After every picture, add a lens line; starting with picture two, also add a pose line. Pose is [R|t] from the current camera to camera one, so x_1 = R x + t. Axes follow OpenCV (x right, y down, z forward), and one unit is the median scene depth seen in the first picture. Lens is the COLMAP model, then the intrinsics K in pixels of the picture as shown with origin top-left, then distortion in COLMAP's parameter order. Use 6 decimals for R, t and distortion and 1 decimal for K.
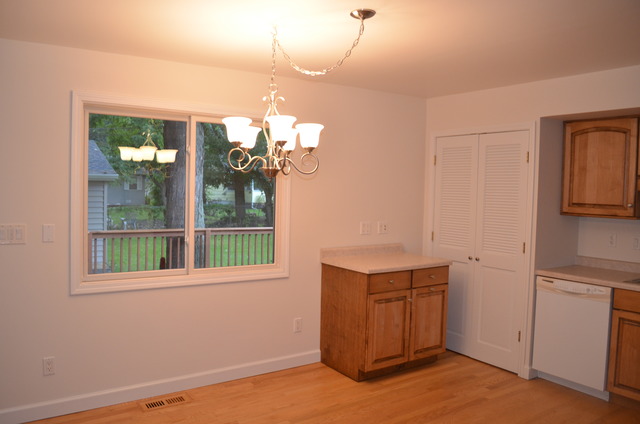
lens RADIAL K [[500.4, 0, 315.0], [0, 500.4, 212.0], [0, 0, 1]] dist [-0.082258, 0.009715]
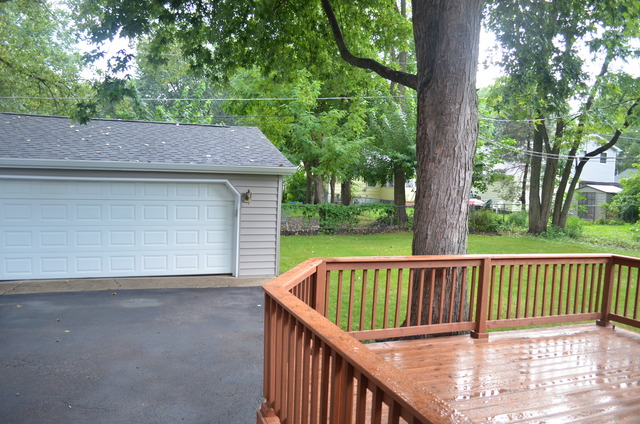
lens RADIAL K [[500.4, 0, 318.2], [0, 500.4, 212.1], [0, 0, 1]] dist [-0.082258, 0.009715]
pose [[0.973760, 0.033292, -0.225128, -0.615401], [-0.031218, 0.999431, 0.012770, -0.050337], [0.225425, -0.005407, 0.974245, 0.745206]]
